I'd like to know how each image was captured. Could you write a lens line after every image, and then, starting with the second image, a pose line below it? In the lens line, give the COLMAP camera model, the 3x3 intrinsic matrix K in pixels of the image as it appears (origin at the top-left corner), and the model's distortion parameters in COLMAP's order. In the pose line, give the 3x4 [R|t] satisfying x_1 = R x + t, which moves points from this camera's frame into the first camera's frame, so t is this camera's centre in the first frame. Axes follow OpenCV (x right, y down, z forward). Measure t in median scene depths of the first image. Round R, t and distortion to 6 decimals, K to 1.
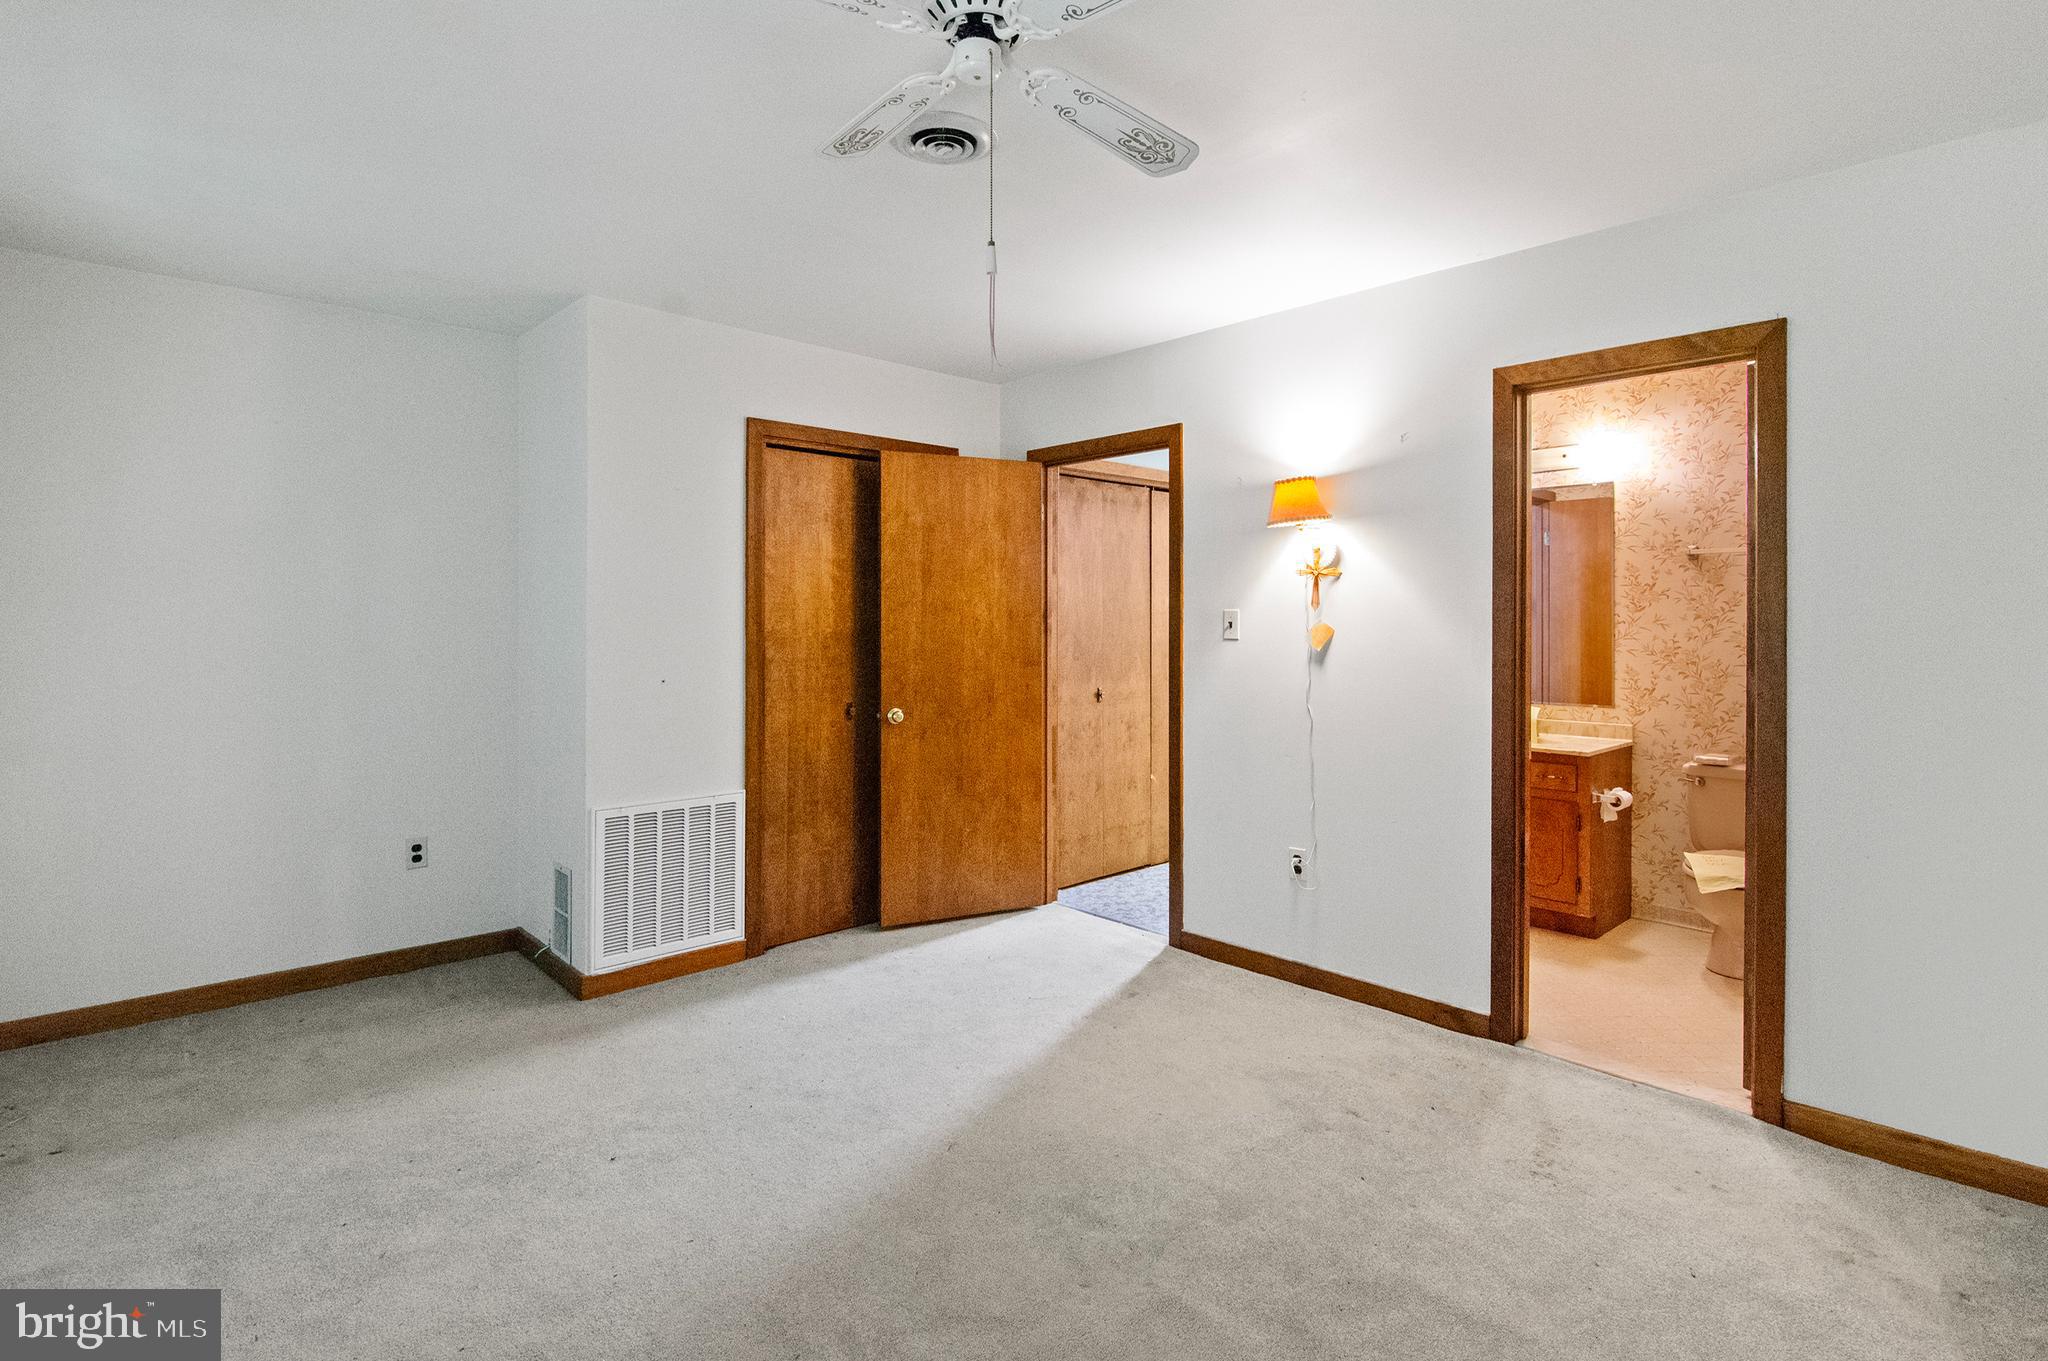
lens RADIAL K [[1010.8, 0, 1034.4], [0, 1010.8, 632.0], [0, 0, 1]] dist [-0.006046, -0.004727]
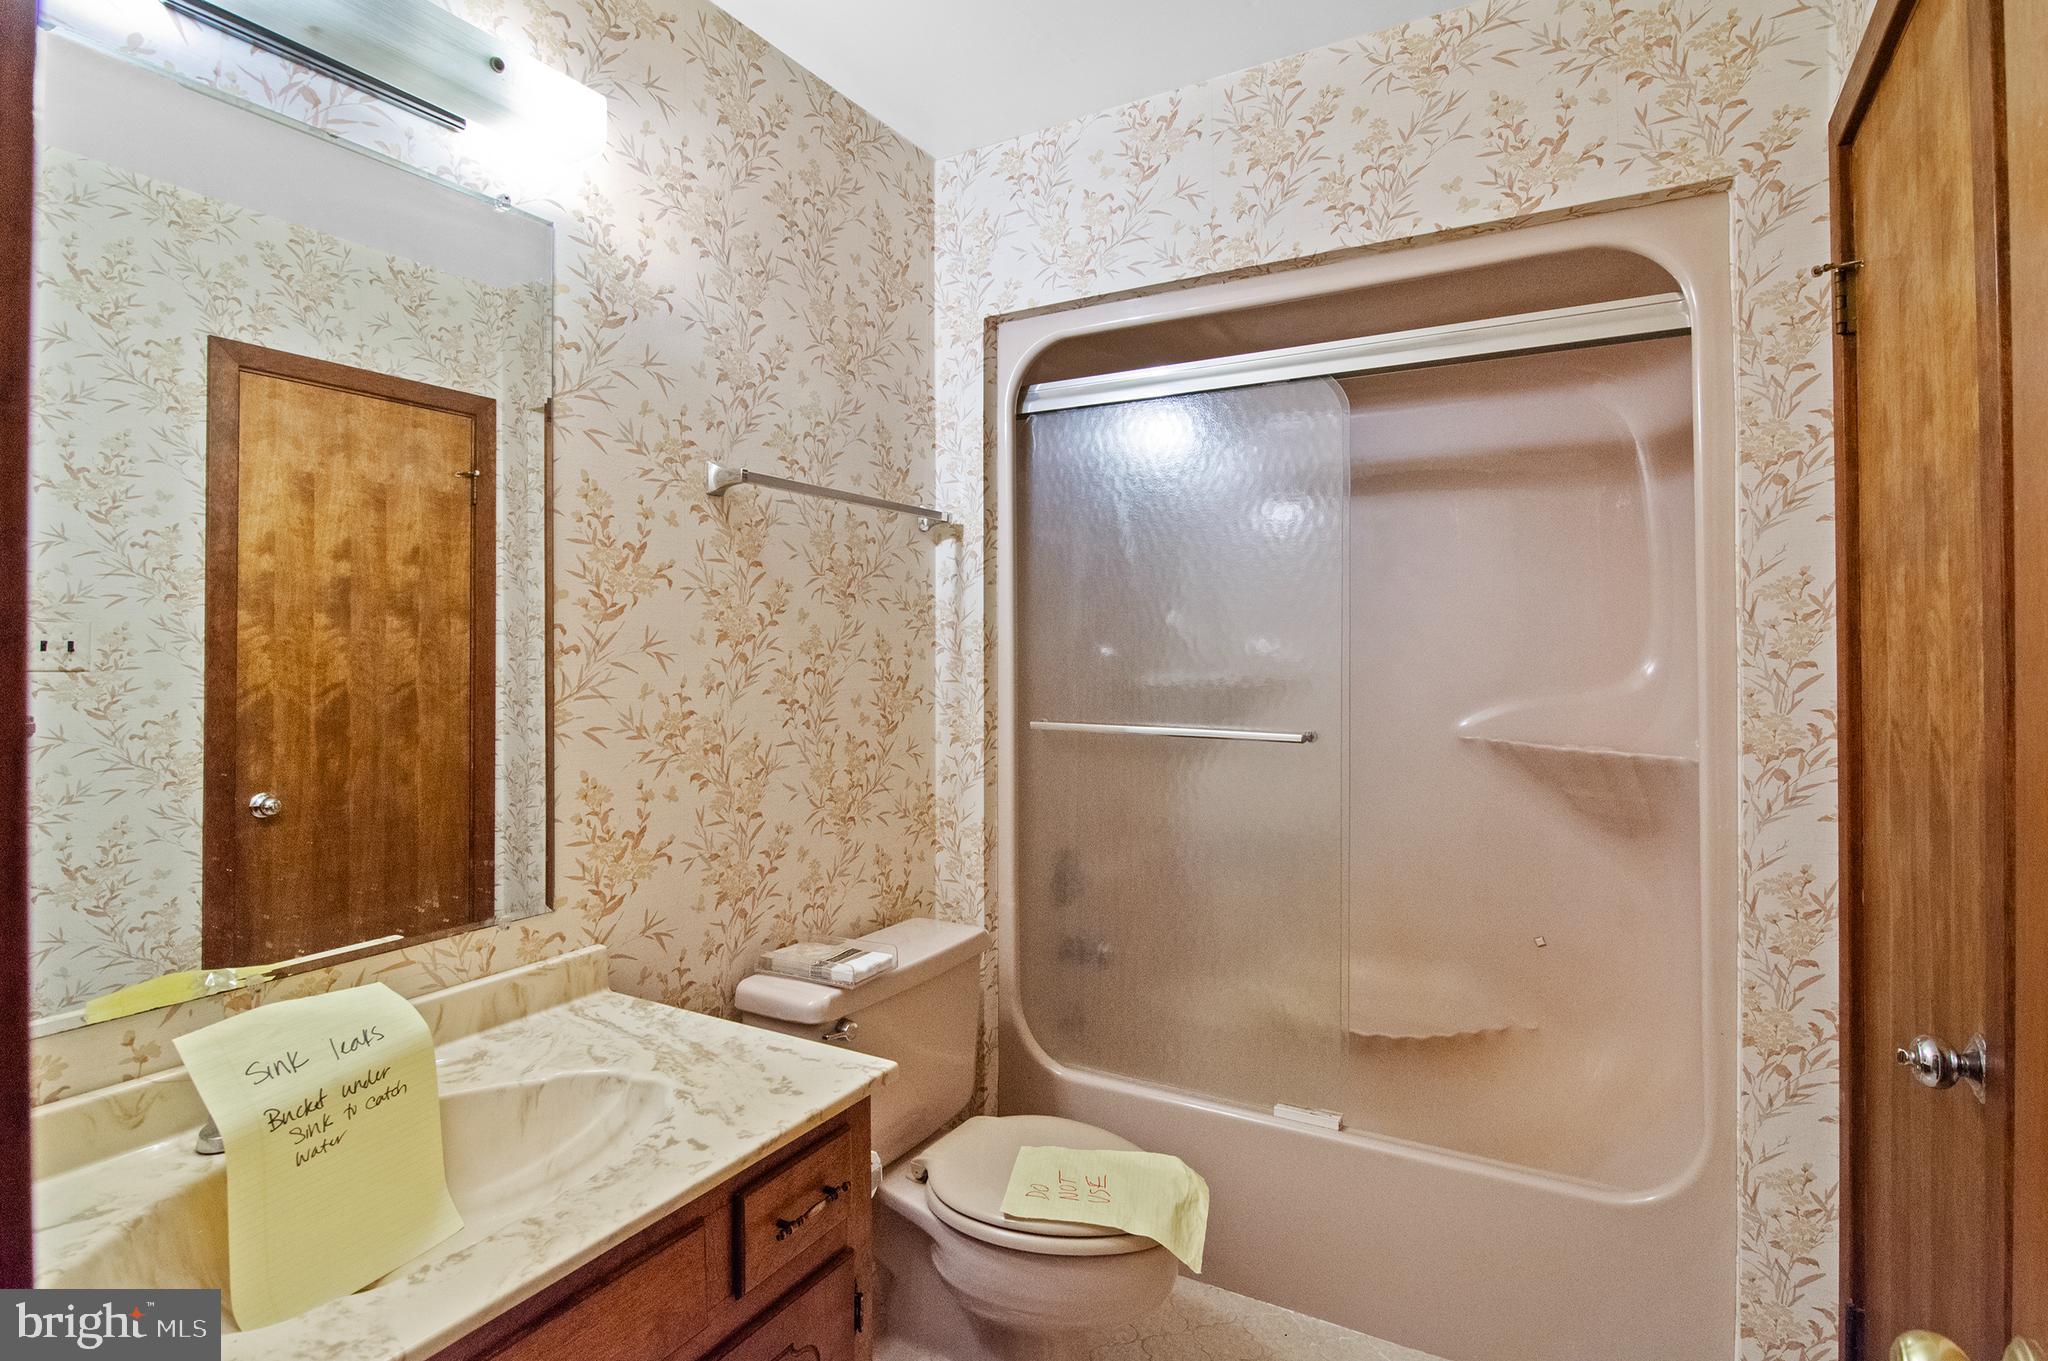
lens RADIAL K [[1010.8, 0, 1034.4], [0, 1010.8, 632.0], [0, 0, 1]] dist [-0.006046, -0.004727]
pose [[-0.289968, 0.010582, 0.956978, 0.222618], [0.005688, 0.999940, -0.009334, -0.011902], [-0.957019, 0.002737, -0.290011, 0.985919]]
